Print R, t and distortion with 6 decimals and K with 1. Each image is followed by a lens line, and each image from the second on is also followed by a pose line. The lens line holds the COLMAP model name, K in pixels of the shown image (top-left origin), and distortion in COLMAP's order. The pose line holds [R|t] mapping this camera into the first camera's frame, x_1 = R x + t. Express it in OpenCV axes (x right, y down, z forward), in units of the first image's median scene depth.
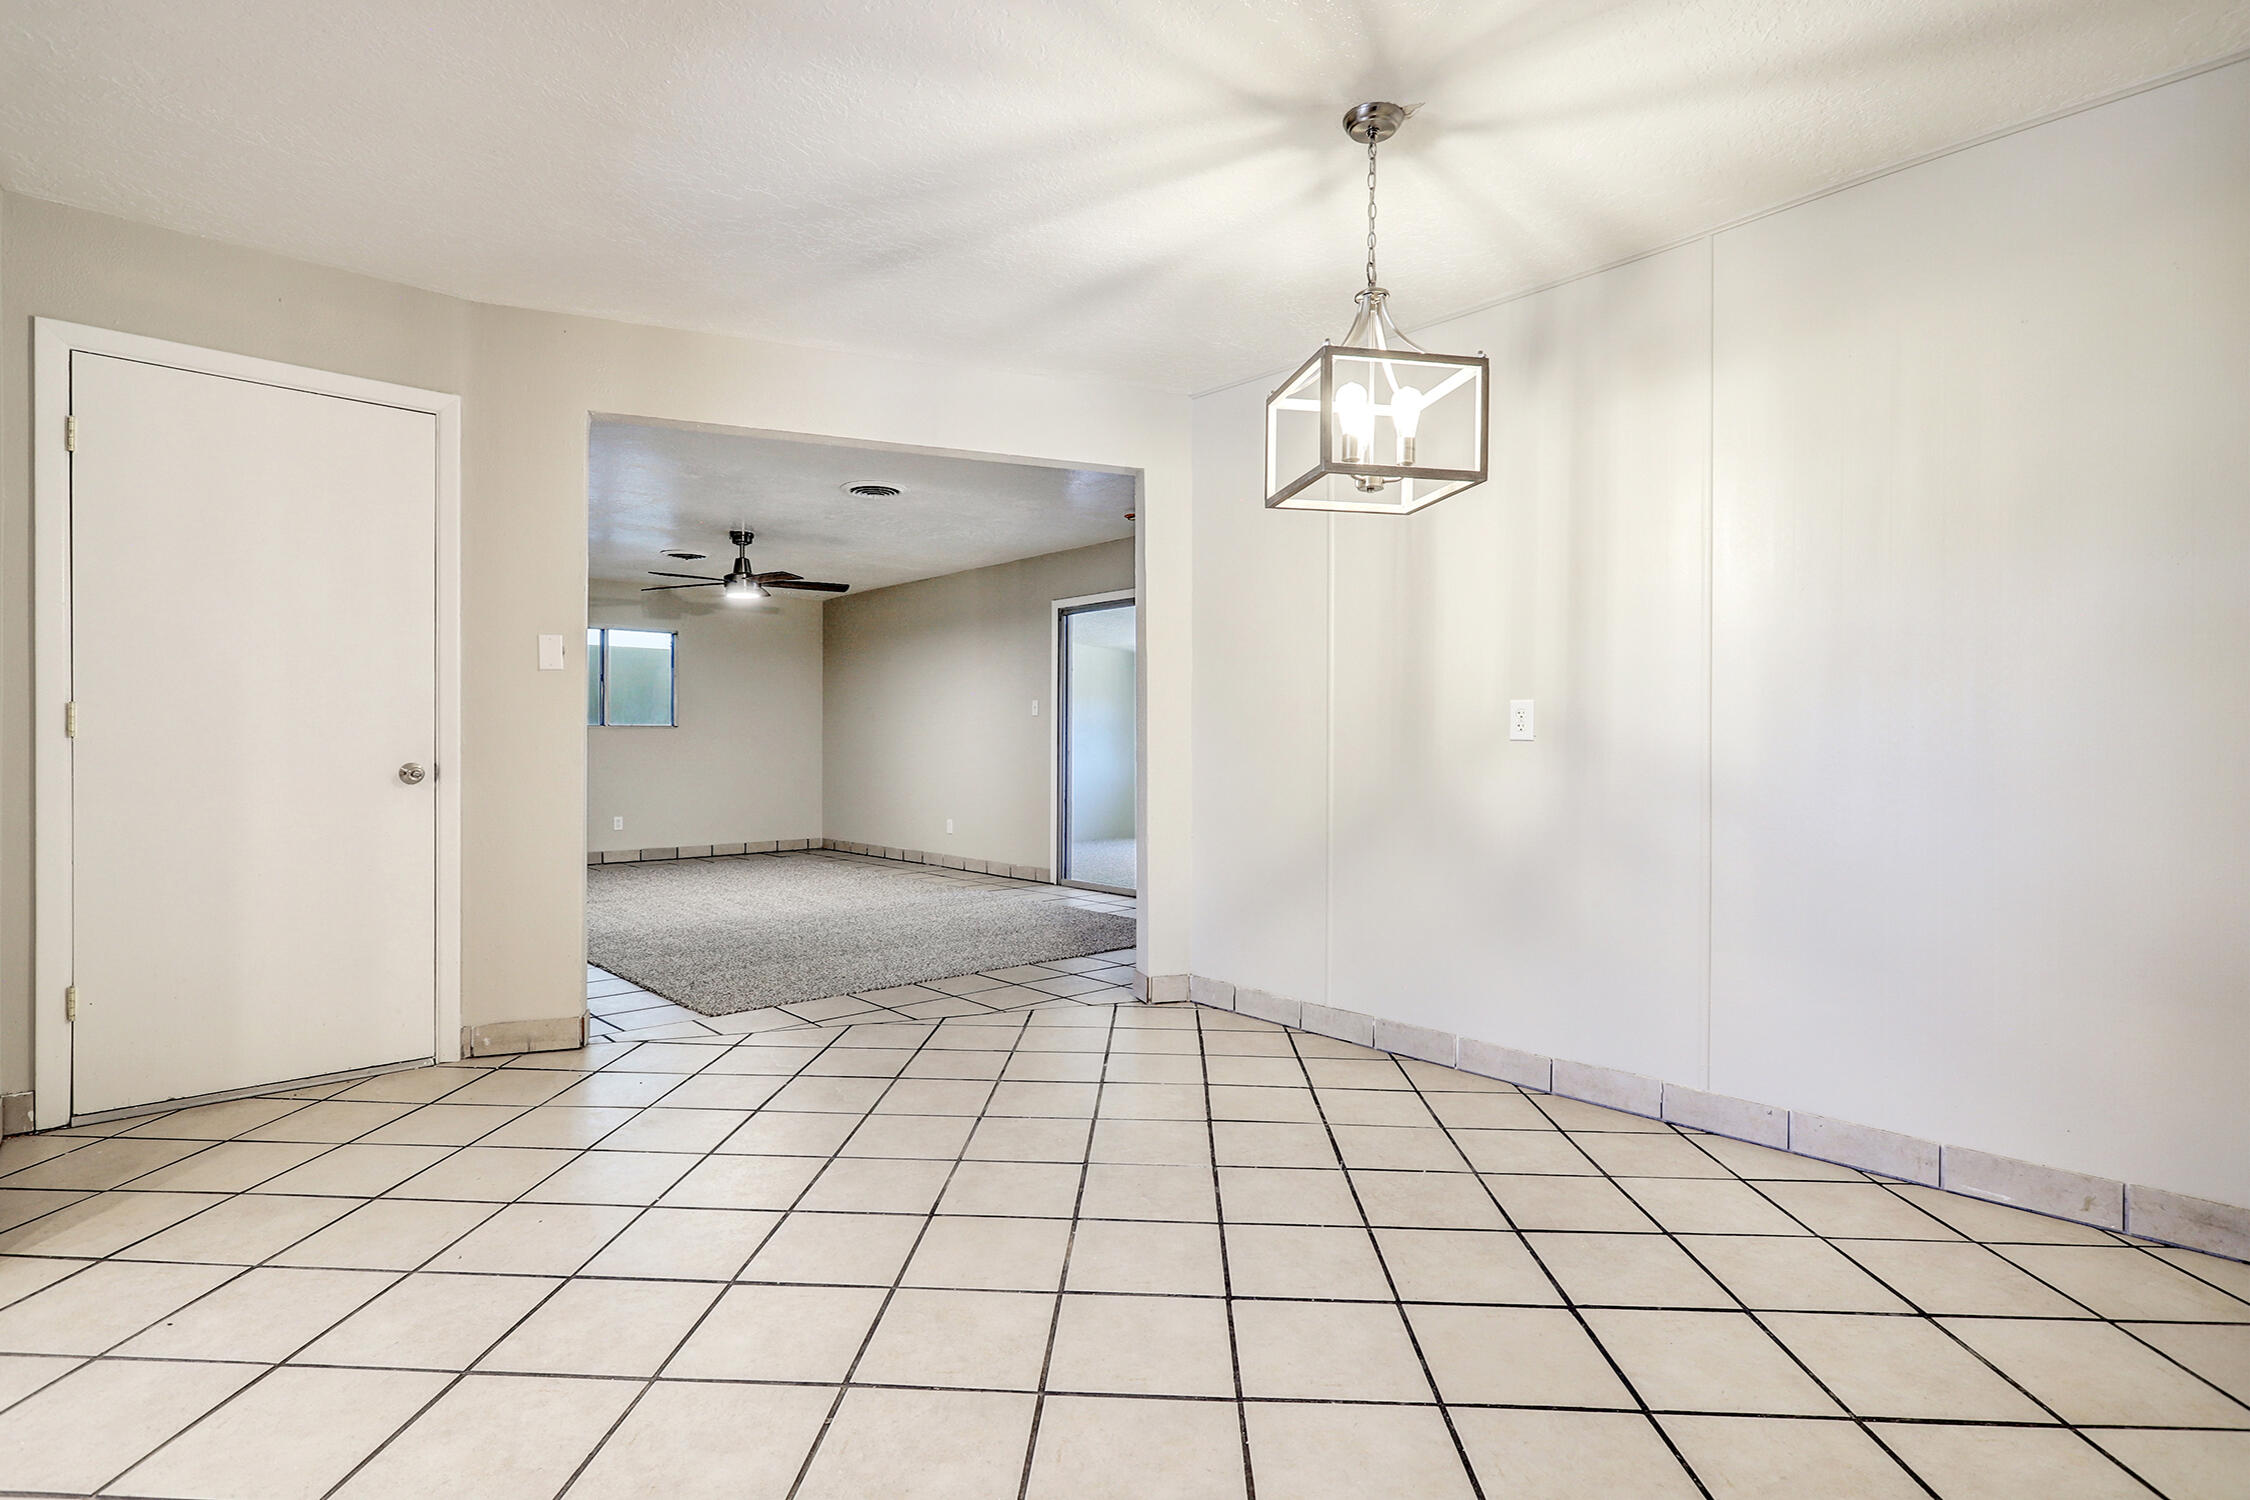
lens RADIAL K [[868.8, 0, 1125.0], [0, 868.8, 750.0], [0, 0, 1]] dist [-0.001812, -0.000159]
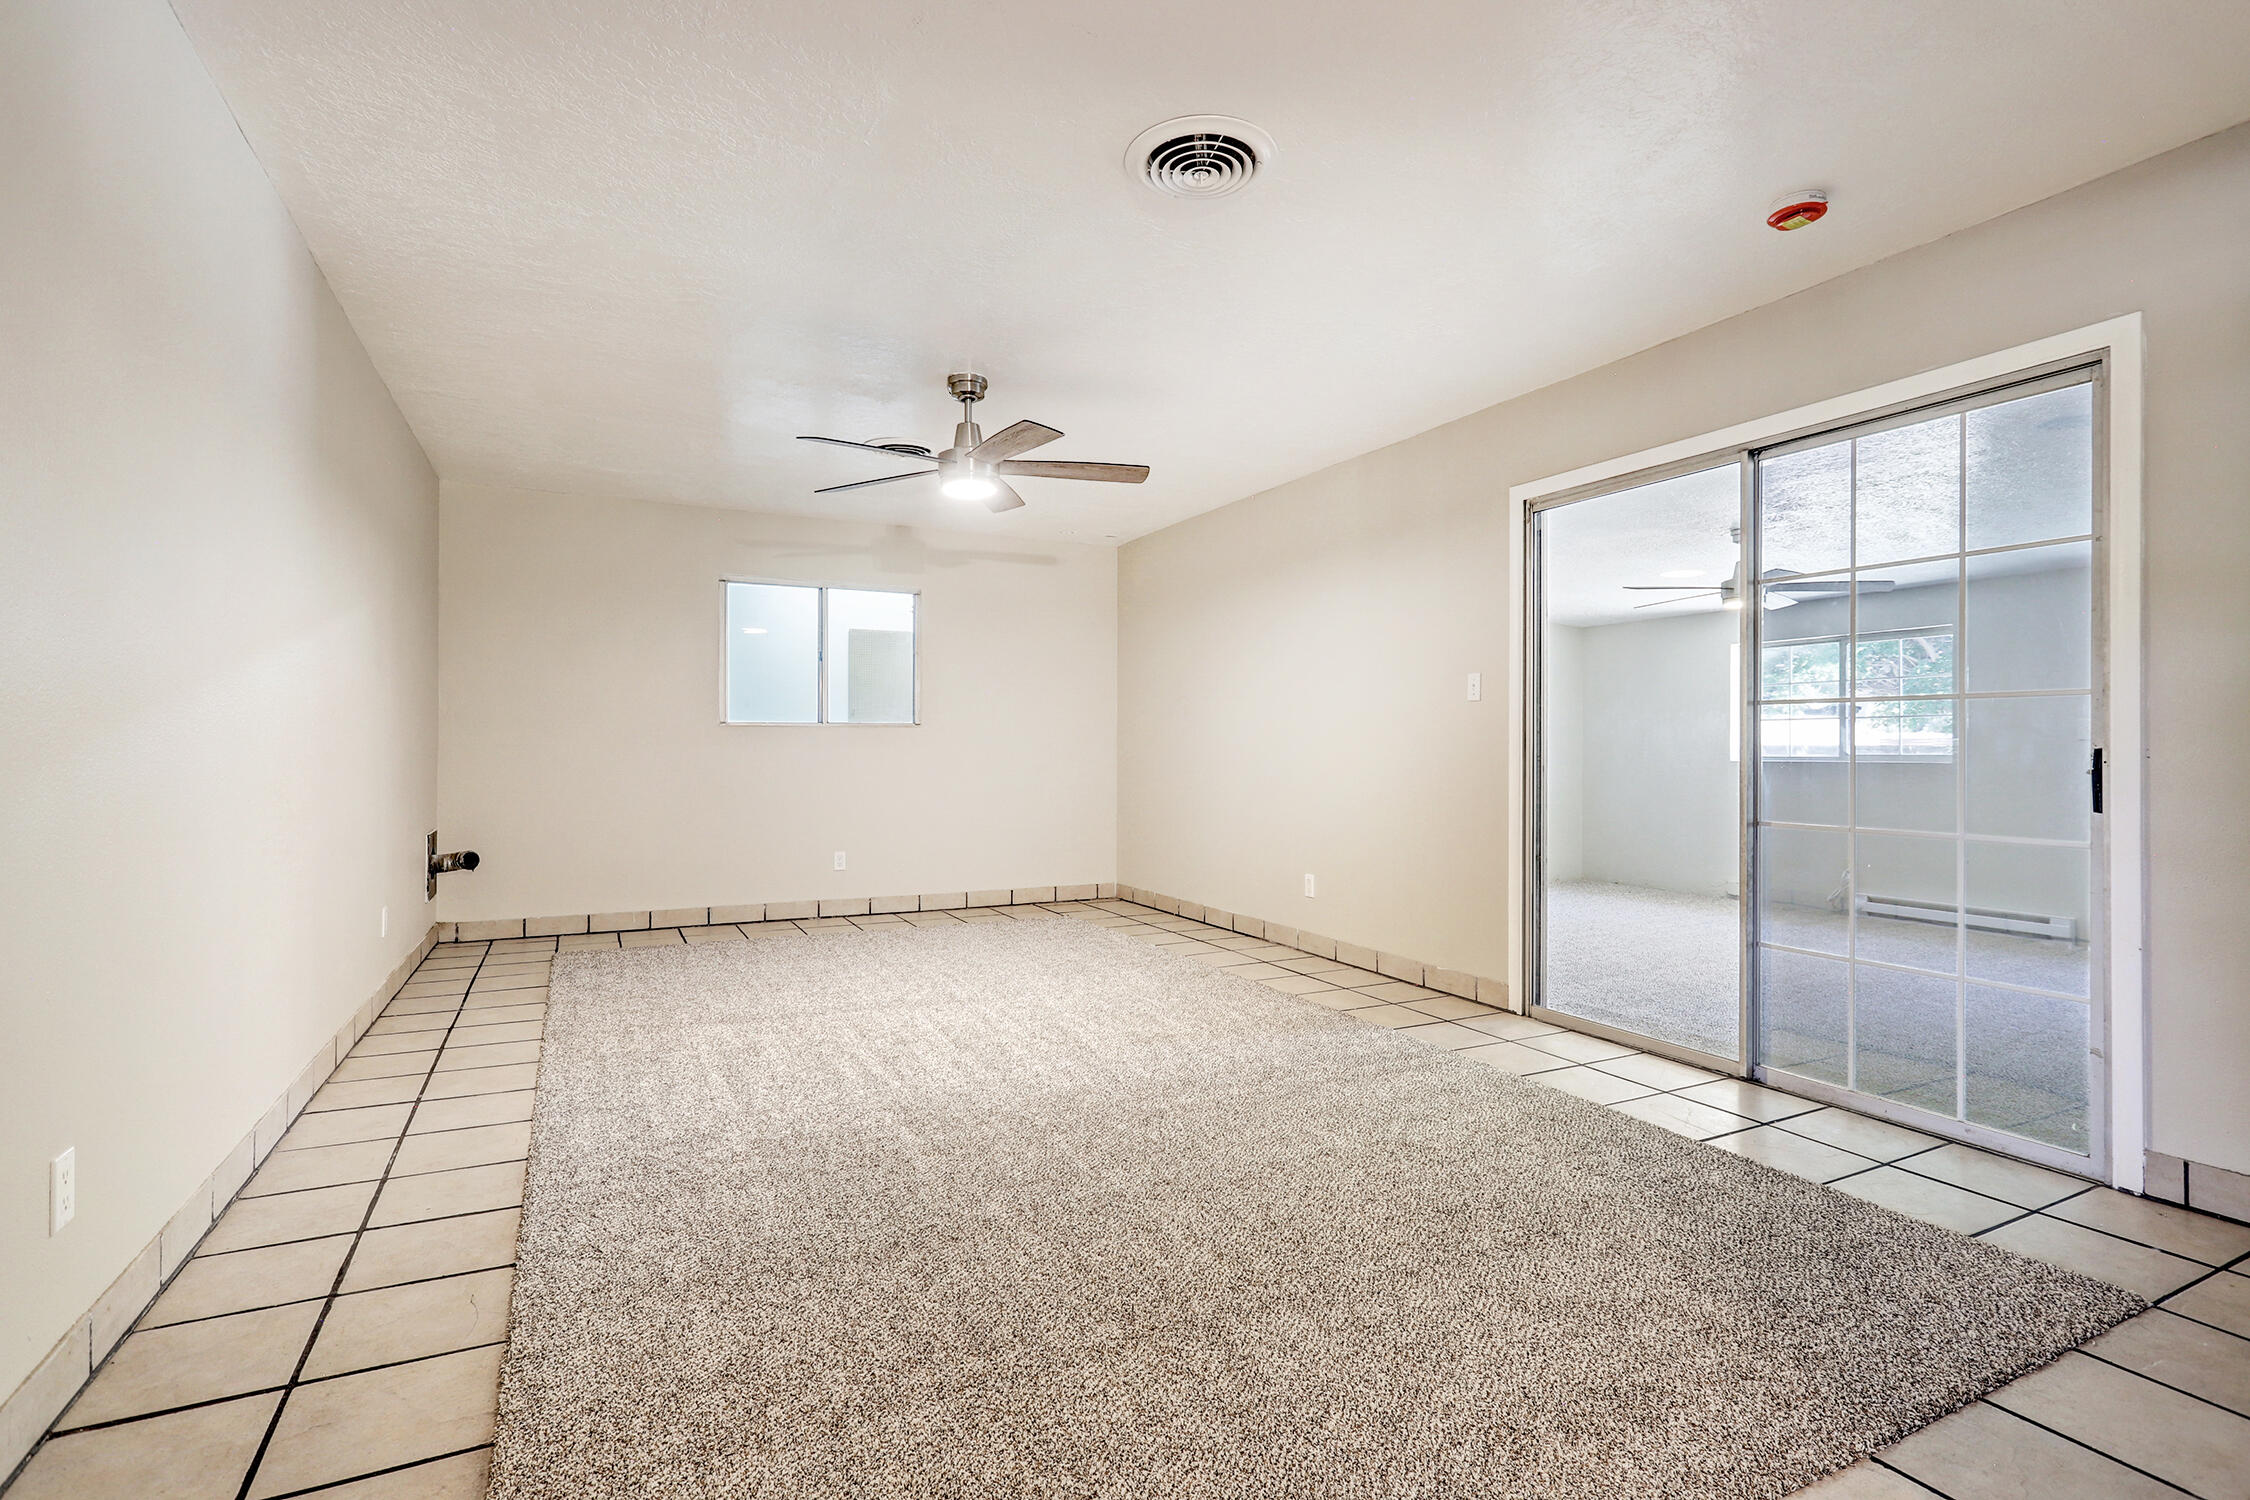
lens RADIAL K [[968.3, 0, 1099.1], [0, 968.3, 733.2], [0, 0, 1]] dist [-0.001410, -0.000060]
pose [[0.932360, -0.004466, -0.361504, -0.134629], [-0.002381, 0.999826, -0.018494, -0.008359], [0.361523, 0.018104, 0.932187, 0.447686]]
